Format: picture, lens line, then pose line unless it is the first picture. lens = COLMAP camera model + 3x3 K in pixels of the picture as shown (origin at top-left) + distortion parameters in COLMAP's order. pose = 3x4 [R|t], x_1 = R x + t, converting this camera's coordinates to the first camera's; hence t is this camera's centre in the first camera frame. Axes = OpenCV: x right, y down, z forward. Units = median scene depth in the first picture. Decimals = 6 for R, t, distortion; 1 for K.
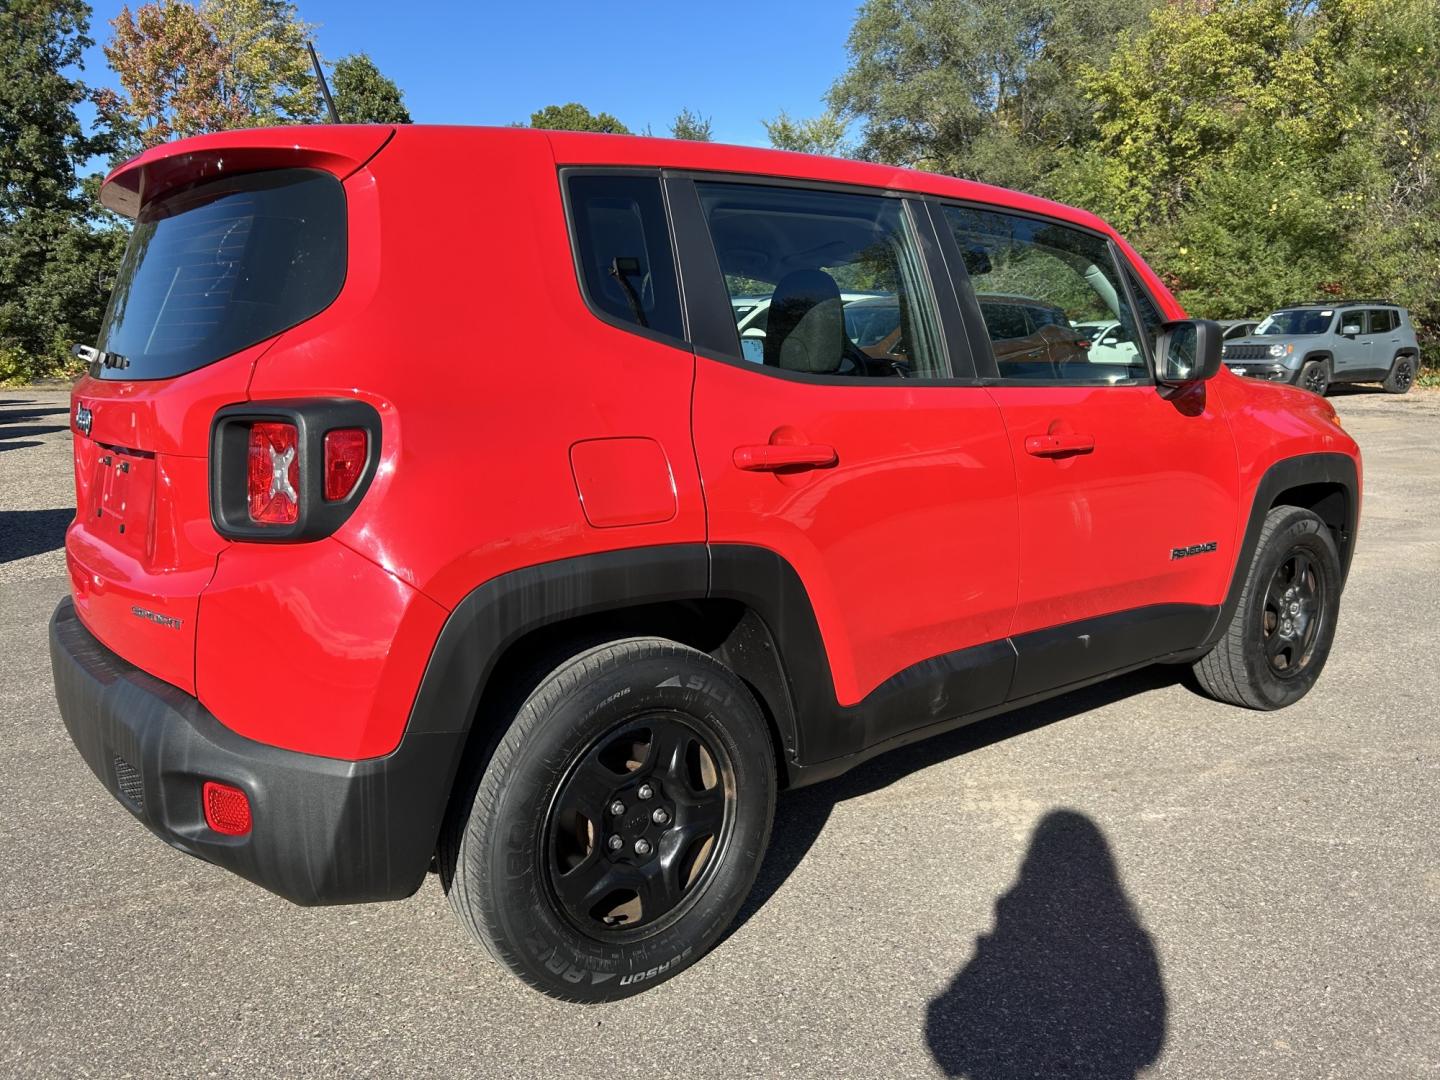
lens RADIAL K [[1090.6, 0, 708.2], [0, 1090.6, 529.0], [0, 0, 1]] dist [0.032787, -0.036505]
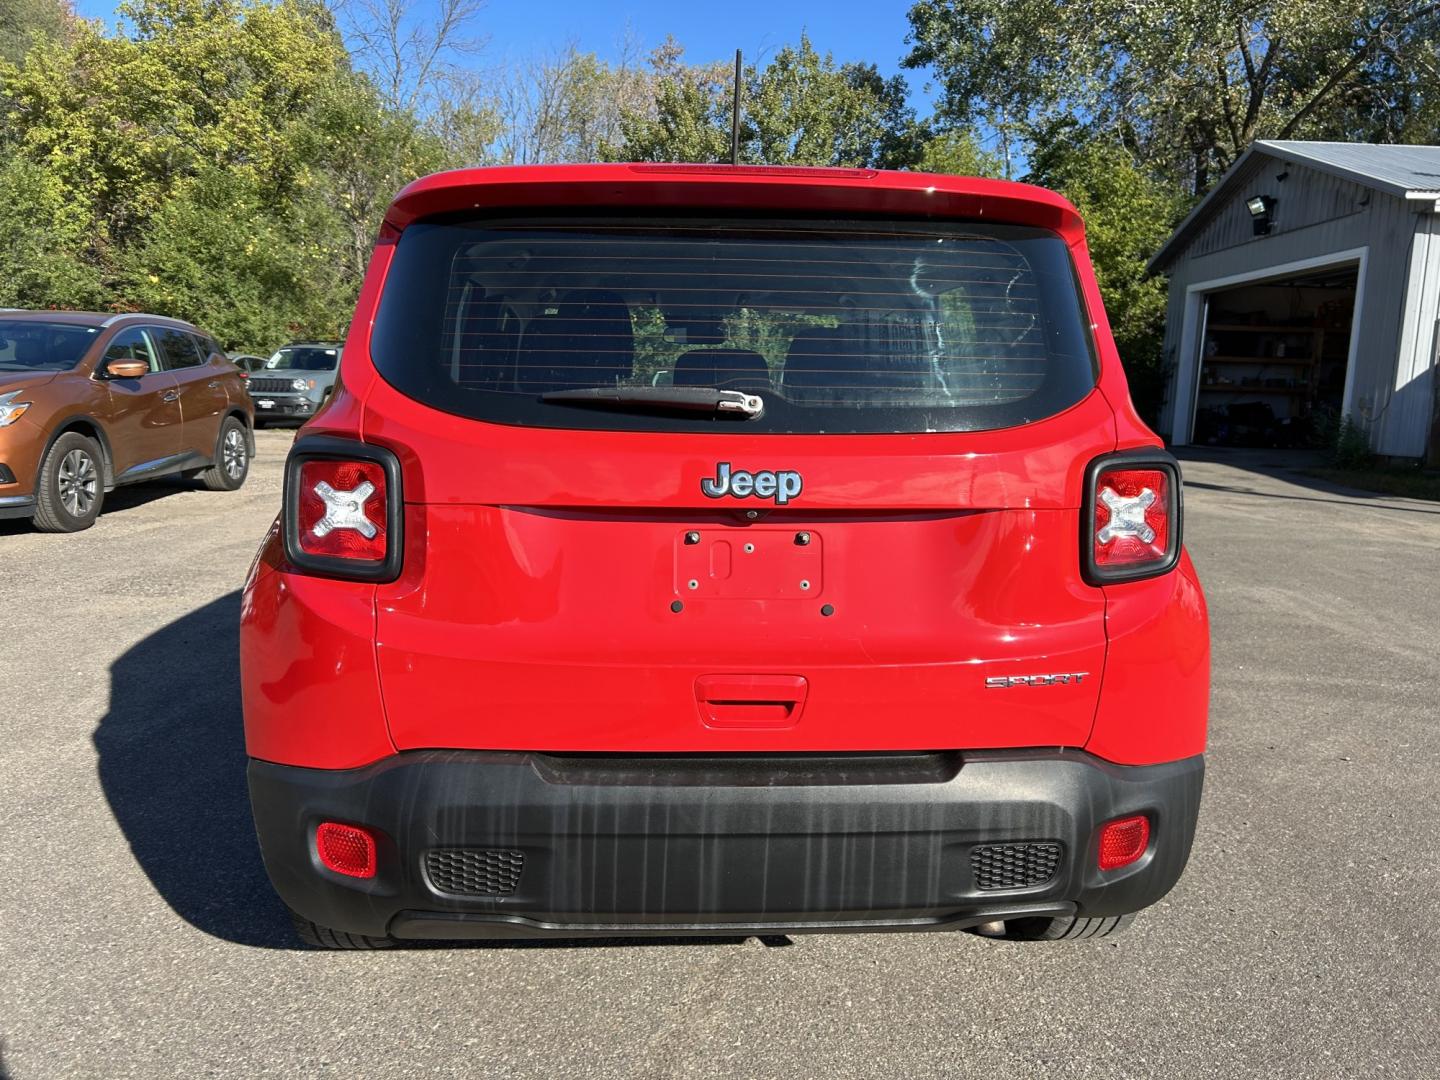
lens RADIAL K [[1090.6, 0, 721.8], [0, 1090.6, 529.6], [0, 0, 1]] dist [0.032787, -0.036505]
pose [[0.561217, -0.085433, 0.823248, -0.092219], [0.106843, 0.993814, 0.030298, -0.006929], [-0.820744, 0.070954, 0.566873, 0.043402]]
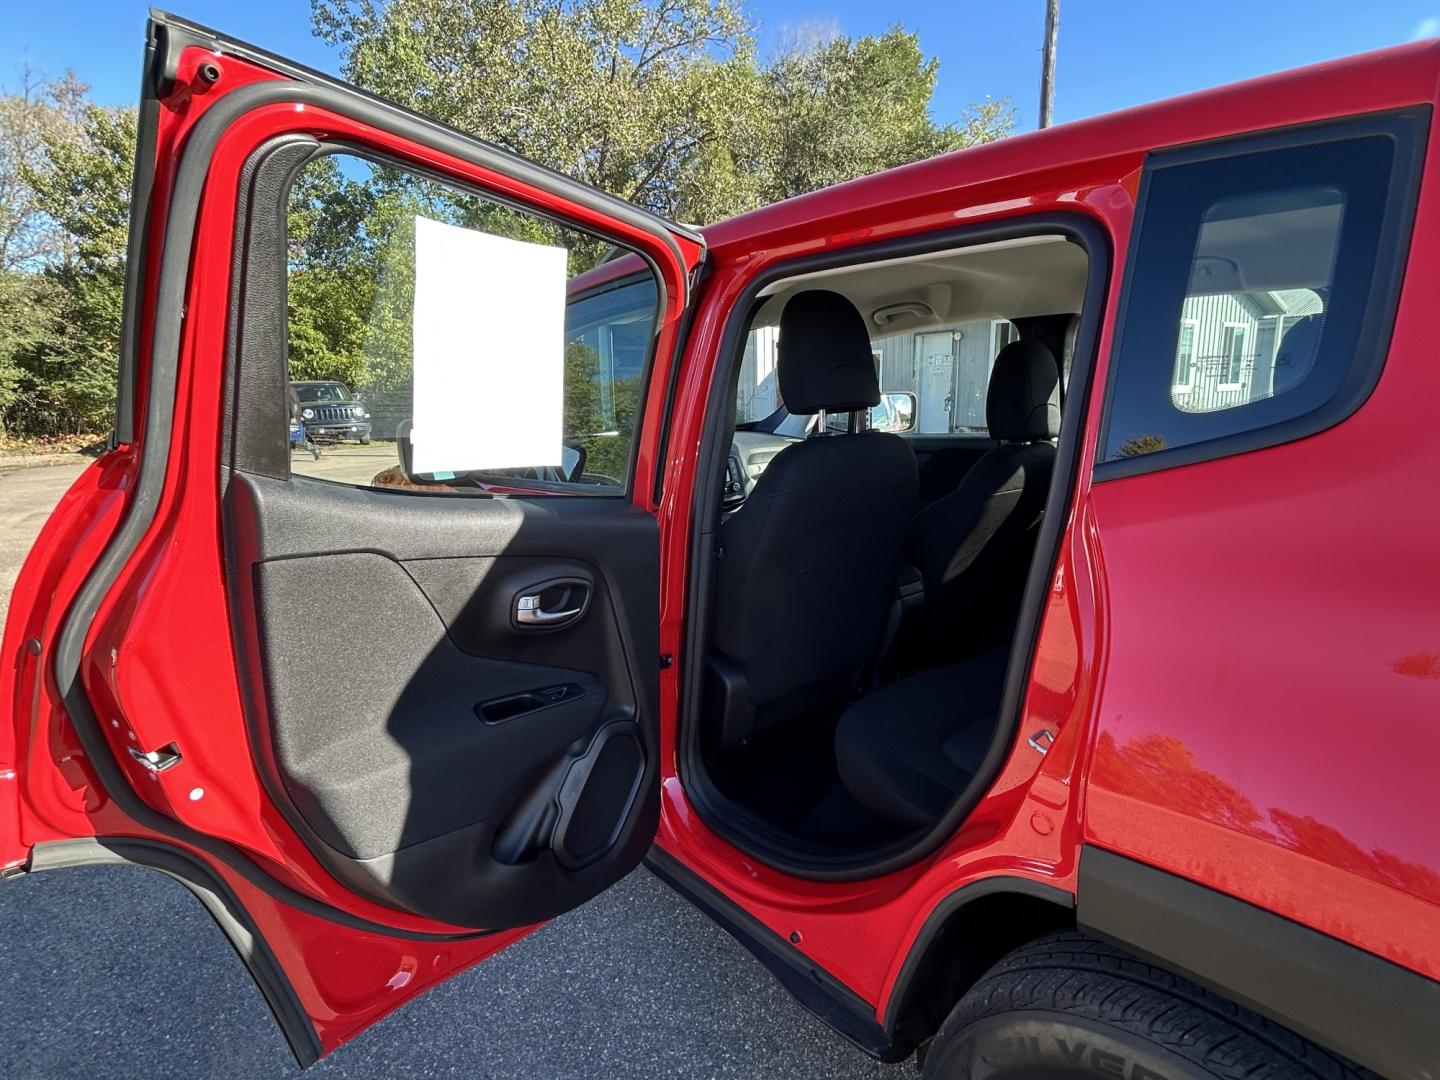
lens RADIAL K [[756.5, 0, 717.2], [0, 756.5, 548.3], [0, 0, 1]] dist [-0.013495, 0.008714]
pose [[-0.040580, -0.194927, 0.979978, -0.063374], [0.191397, 0.961107, 0.199099, -0.023406], [-0.980673, 0.195644, -0.001693, 0.125970]]
